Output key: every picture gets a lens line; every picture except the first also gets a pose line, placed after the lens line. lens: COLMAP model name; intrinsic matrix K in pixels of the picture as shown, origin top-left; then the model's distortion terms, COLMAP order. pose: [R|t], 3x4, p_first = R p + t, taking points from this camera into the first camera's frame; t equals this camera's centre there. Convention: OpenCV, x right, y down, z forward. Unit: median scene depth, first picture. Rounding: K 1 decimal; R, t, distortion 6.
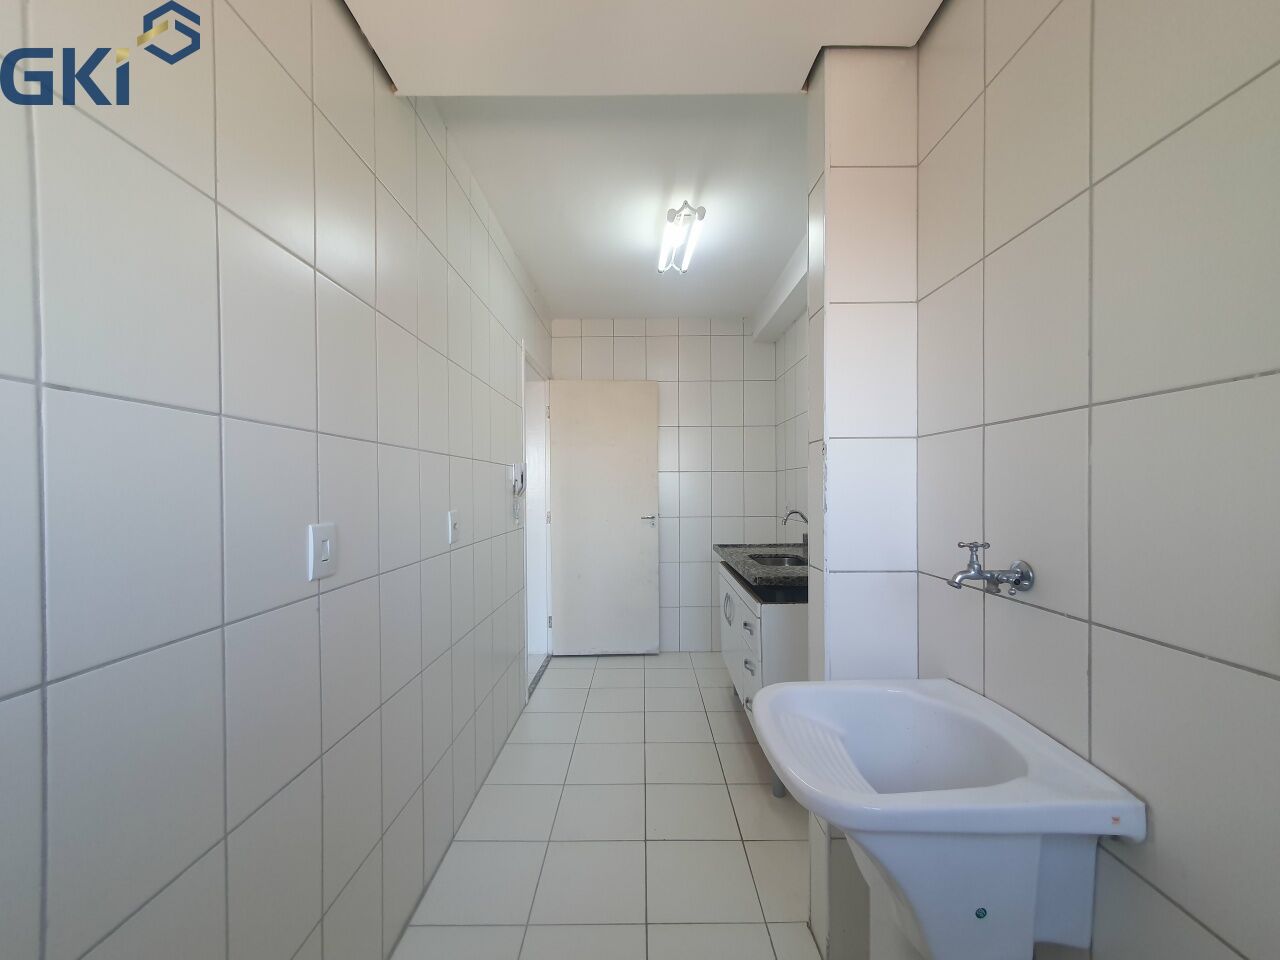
lens RADIAL K [[505.5, 0, 643.9], [0, 505.5, 488.4], [0, 0, 1]] dist [0.003564, 0.000802]
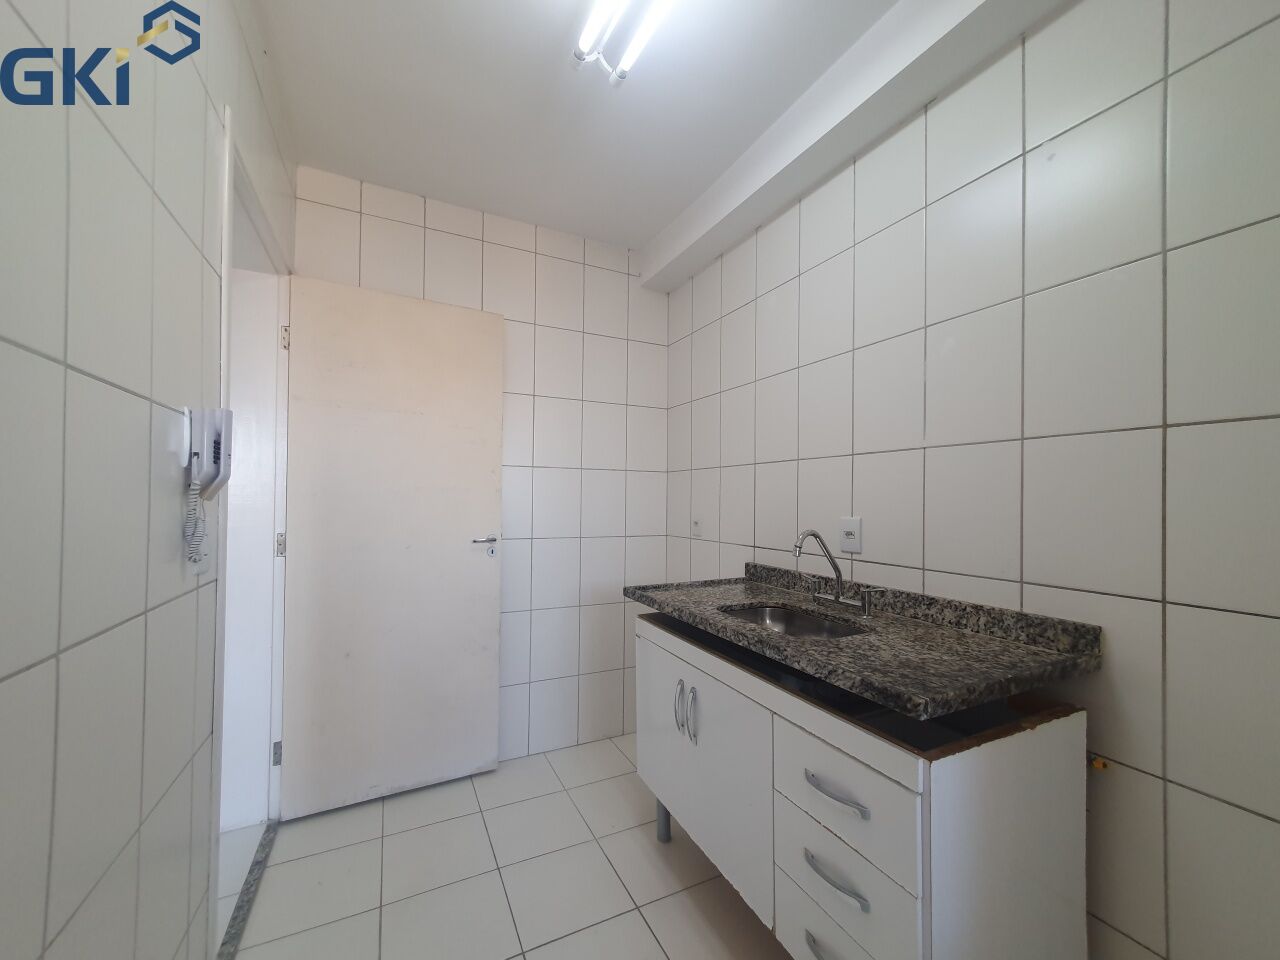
lens RADIAL K [[505.5, 0, 642.4], [0, 505.5, 490.9], [0, 0, 1]] dist [0.003564, 0.000802]
pose [[0.893935, 0.024305, 0.447538, -0.093921], [-0.016730, 0.999642, -0.020871, 0.009174], [-0.447885, 0.011170, 0.894022, 0.390479]]
